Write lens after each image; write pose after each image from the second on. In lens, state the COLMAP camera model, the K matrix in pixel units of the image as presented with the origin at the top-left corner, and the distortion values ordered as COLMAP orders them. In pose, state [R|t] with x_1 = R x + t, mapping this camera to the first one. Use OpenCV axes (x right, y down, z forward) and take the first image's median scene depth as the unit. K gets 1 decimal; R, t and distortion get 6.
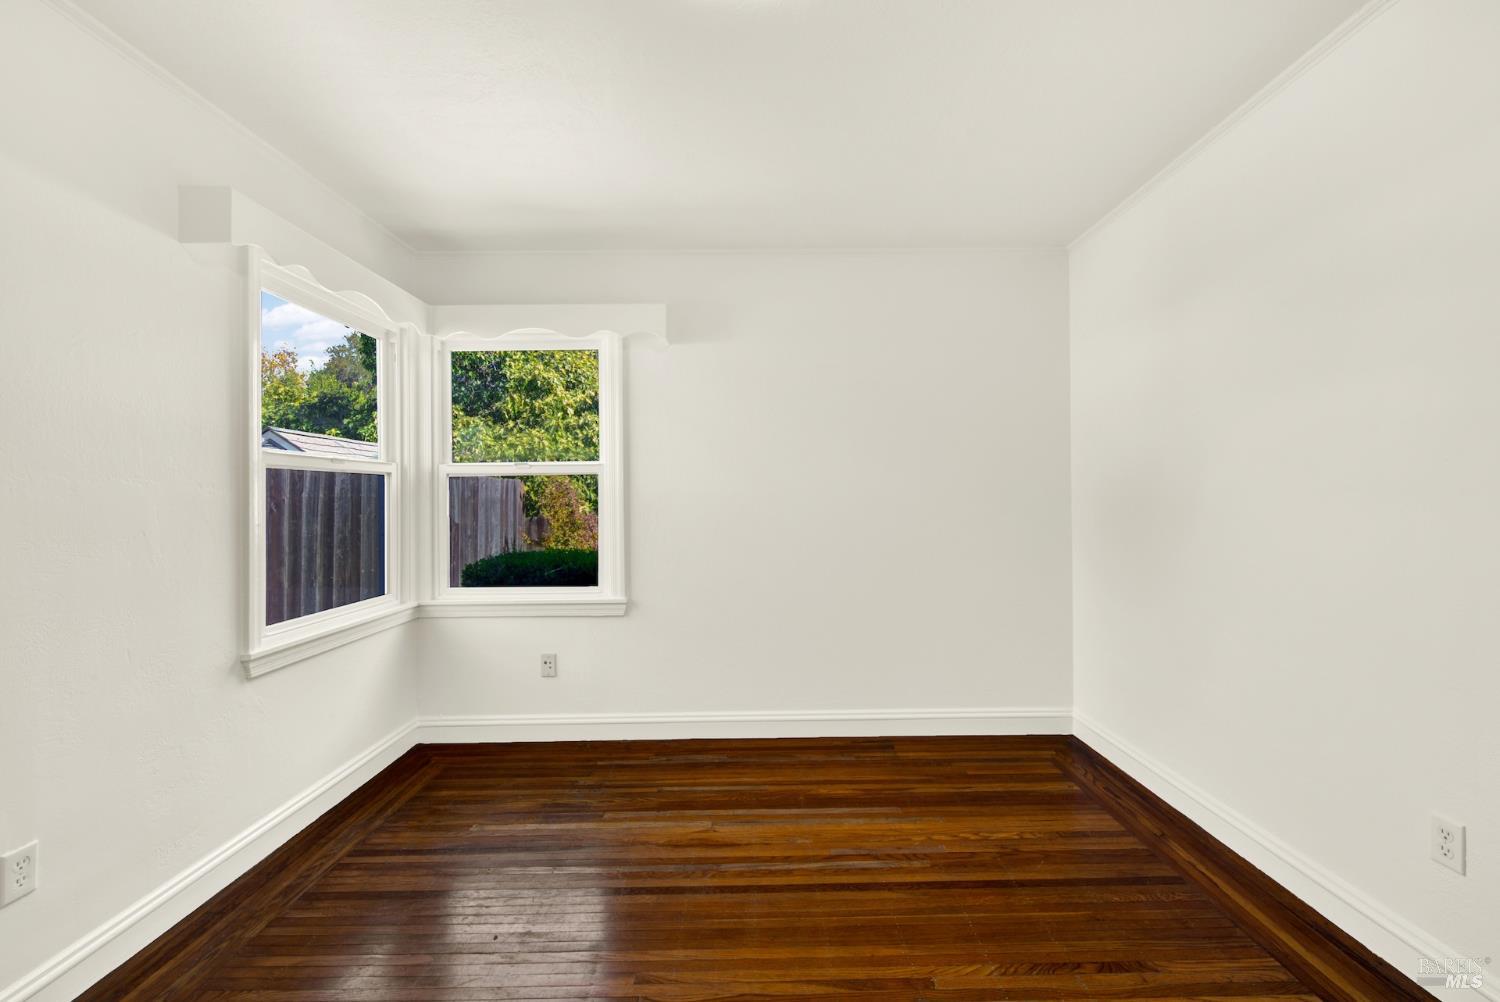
lens RADIAL K [[619.1, 0, 757.4], [0, 619.1, 497.4], [0, 0, 1]] dist [0.005910, -0.003802]
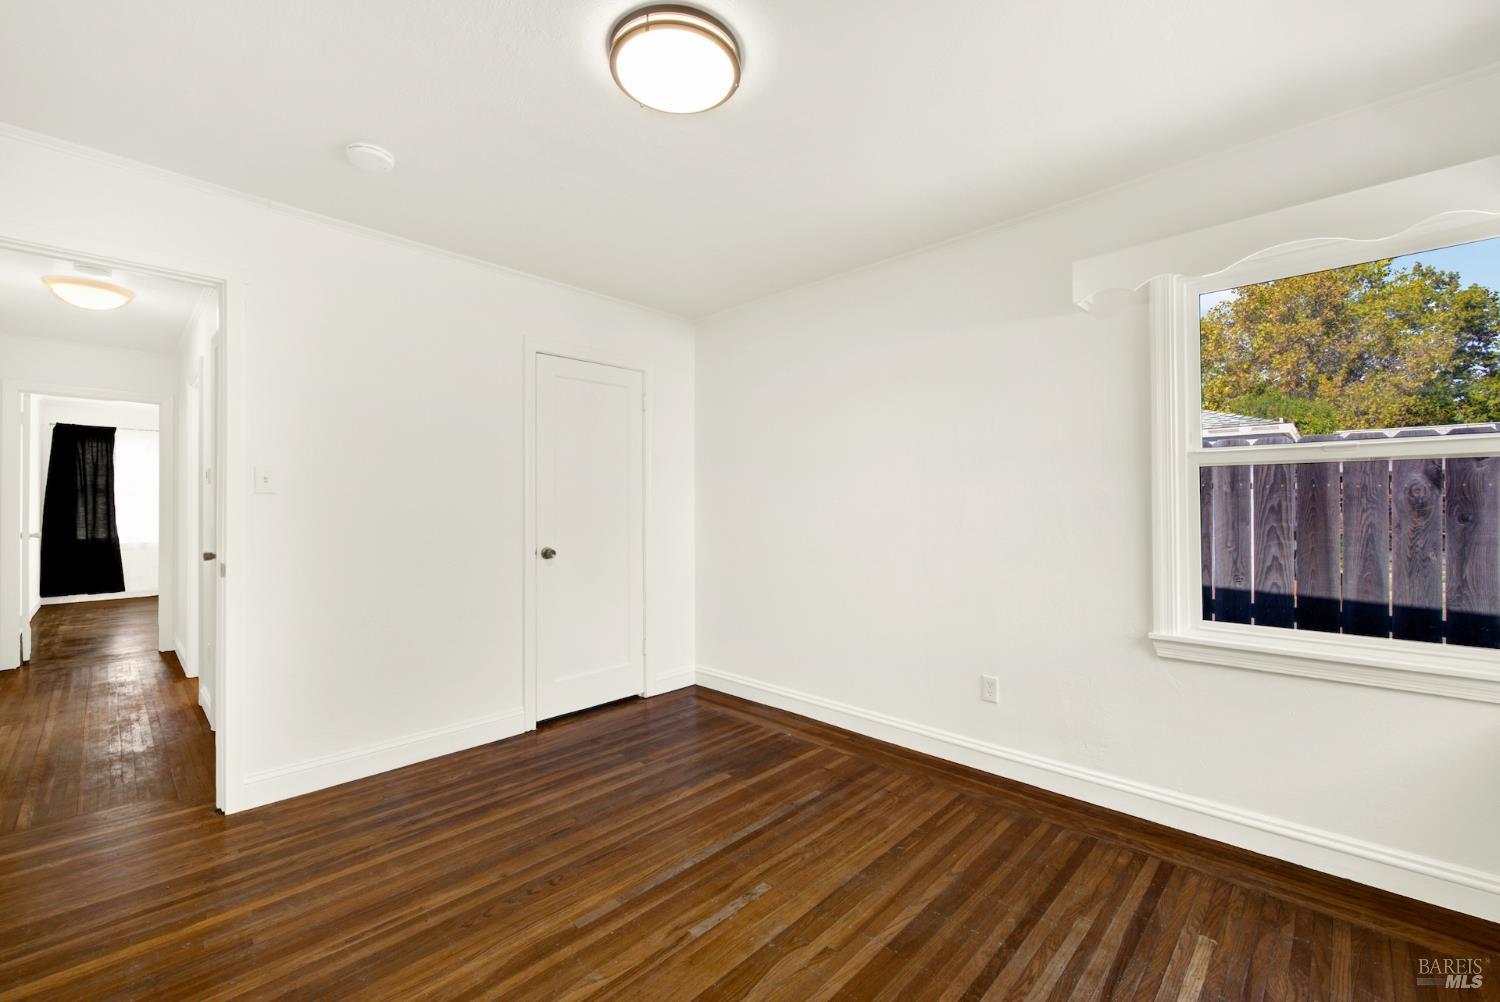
lens RADIAL K [[619.1, 0, 757.6], [0, 619.1, 499.2], [0, 0, 1]] dist [0.005910, -0.003802]
pose [[-0.695321, 0.011444, -0.718608, 0.429222], [0.013158, 0.999908, 0.003192, -0.006632], [0.718579, -0.007236, -0.695408, 1.084097]]
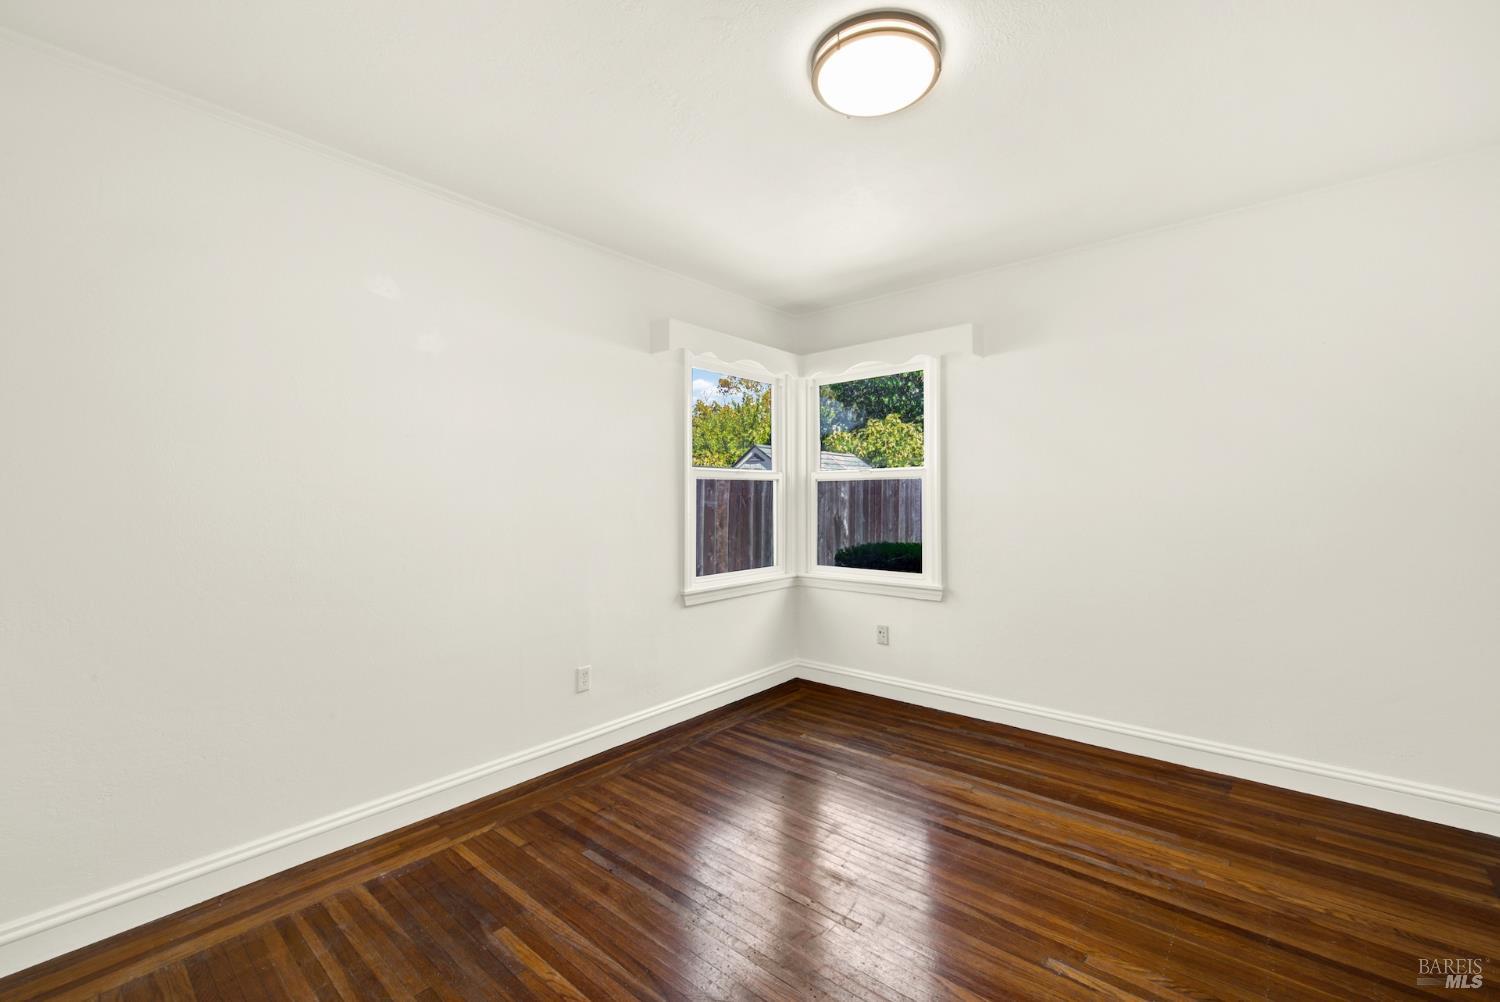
lens RADIAL K [[619.1, 0, 755.5], [0, 619.1, 497.6], [0, 0, 1]] dist [0.005910, -0.003802]
pose [[0.754333, 0.004916, -0.656473, 0.353424], [-0.001835, 0.999984, 0.005380, -0.007366], [0.656489, -0.002853, 0.754330, -0.109604]]
